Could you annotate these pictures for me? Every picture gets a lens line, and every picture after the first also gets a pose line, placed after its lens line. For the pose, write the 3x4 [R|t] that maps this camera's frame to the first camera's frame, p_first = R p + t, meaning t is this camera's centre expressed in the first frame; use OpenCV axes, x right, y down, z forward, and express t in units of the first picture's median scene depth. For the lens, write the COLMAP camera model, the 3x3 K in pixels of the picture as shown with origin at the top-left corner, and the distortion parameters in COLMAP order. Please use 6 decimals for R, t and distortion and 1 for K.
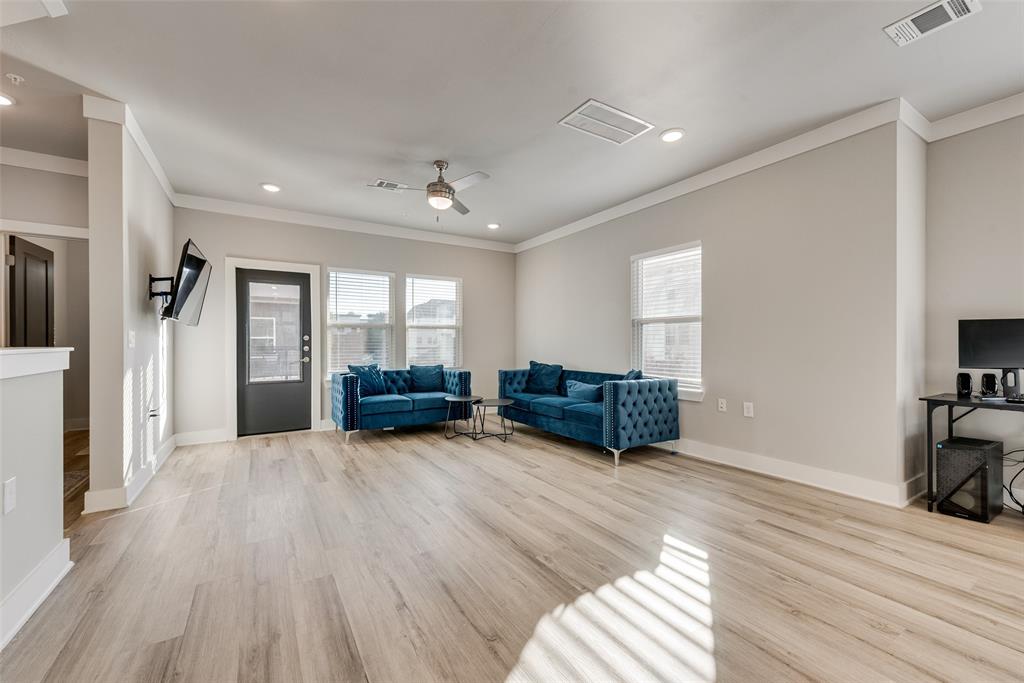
lens RADIAL K [[413.4, 0, 510.8], [0, 413.4, 344.6], [0, 0, 1]] dist [0.014528, -0.004349]
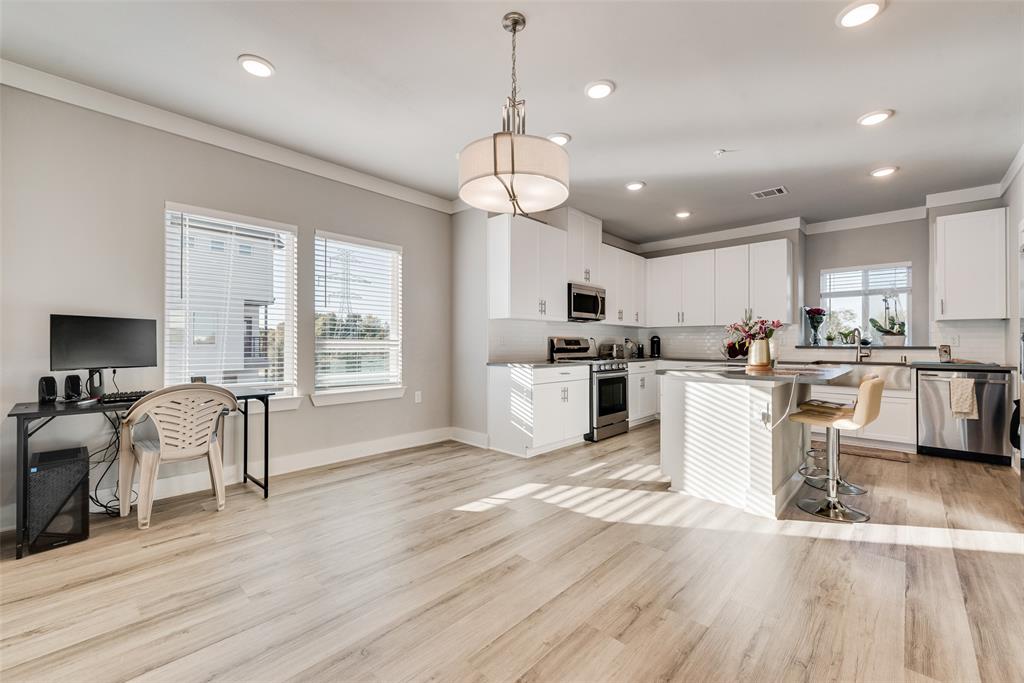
lens RADIAL K [[413.4, 0, 510.8], [0, 413.4, 344.6], [0, 0, 1]] dist [0.014528, -0.004349]
pose [[-0.258470, 0.001174, 0.966019, 0.012666], [-0.002091, 0.999996, -0.001775, 0.001341], [-0.966017, -0.002479, -0.258466, 0.234045]]
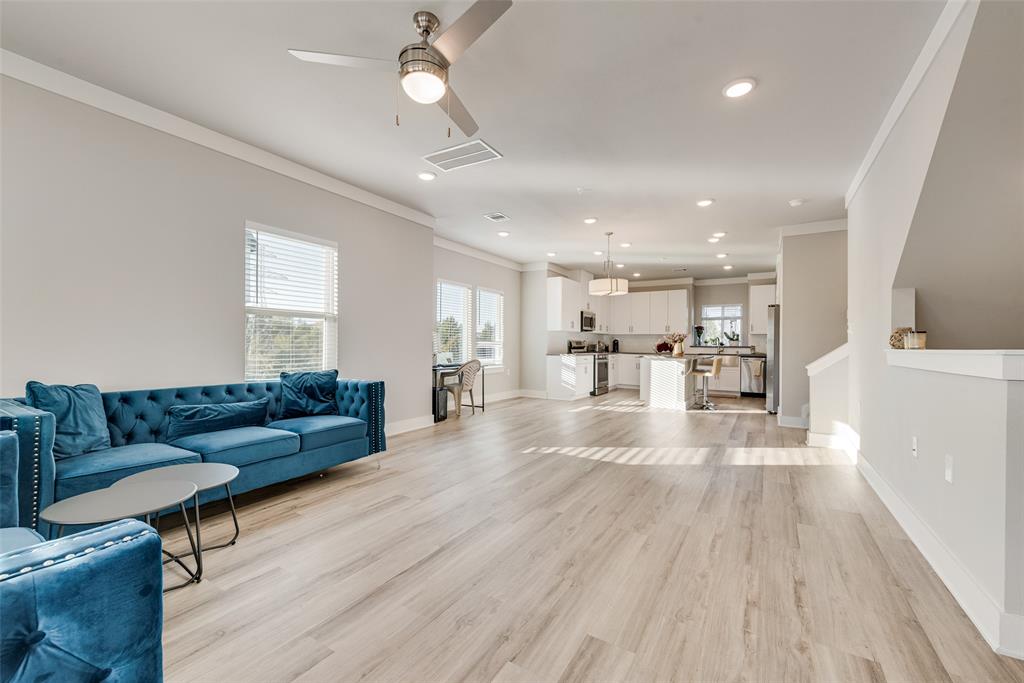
lens RADIAL K [[410.8, 0, 508.4], [0, 410.8, 350.5], [0, 0, 1]] dist [0.011609, -0.000271]
pose [[-0.445263, -0.016593, 0.895246, -0.760051], [-0.007921, 0.999862, 0.014592, 0.001889], [-0.895365, -0.000594, -0.445333, 1.206025]]
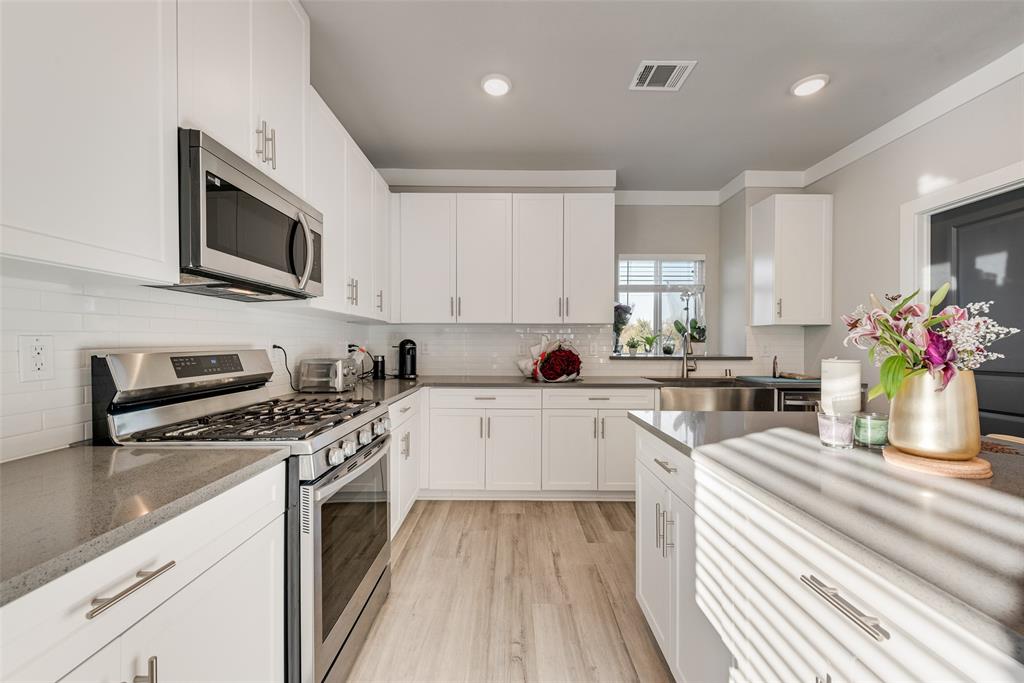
lens RADIAL K [[402.5, 0, 512.6], [0, 402.5, 347.3], [0, 0, 1]] dist [0.000429, -0.000068]
pose [[-0.853435, -0.005308, 0.521172, 0.883828], [-0.000237, 0.999952, 0.009796, -0.030948], [-0.521199, 0.008236, -0.853395, -0.162218]]
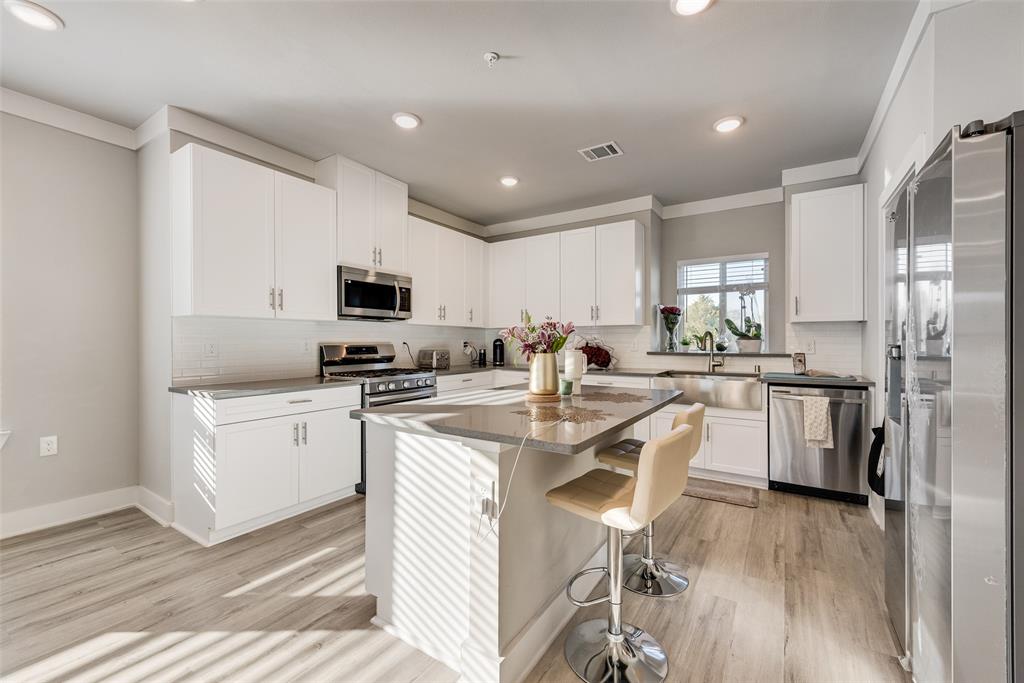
lens RADIAL K [[413.4, 0, 510.8], [0, 413.4, 344.6], [0, 0, 1]] dist [0.014528, -0.004349]
pose [[-0.423167, -0.004655, 0.906040, 0.253948], [0.001710, 0.999981, 0.005937, -0.028641], [-0.906050, 0.004061, -0.423150, -0.257780]]
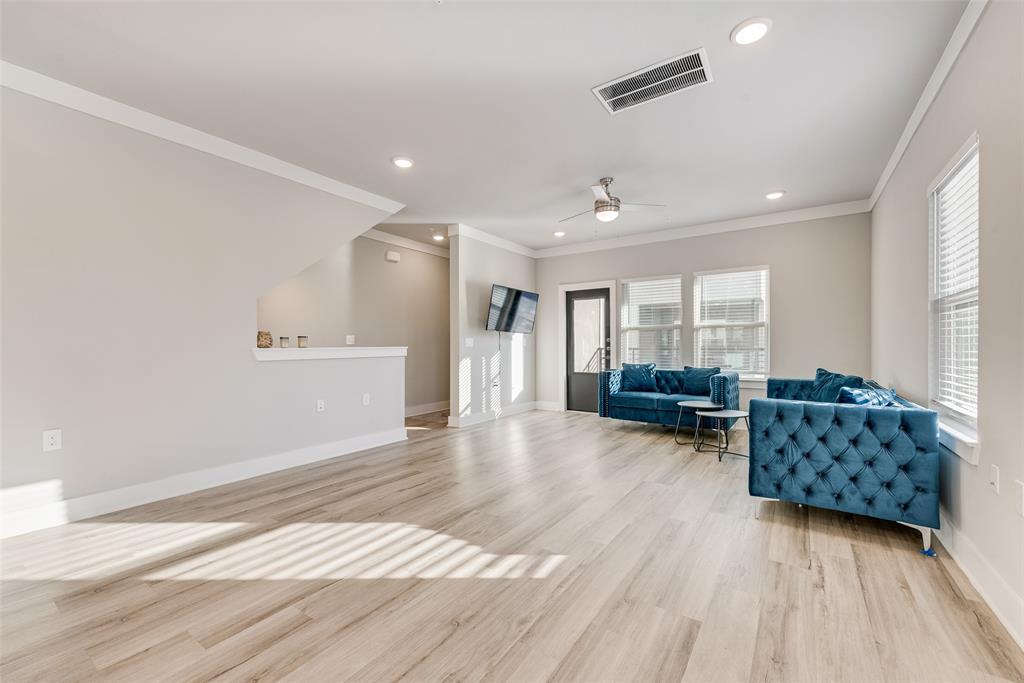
lens RADIAL K [[413.4, 0, 510.8], [0, 413.4, 344.6], [0, 0, 1]] dist [0.014528, -0.004349]
pose [[0.402261, 0.000795, -0.915525, 0.770811], [0.001096, 0.999998, 0.001351, -0.005195], [0.915524, -0.001547, 0.402259, 0.345285]]
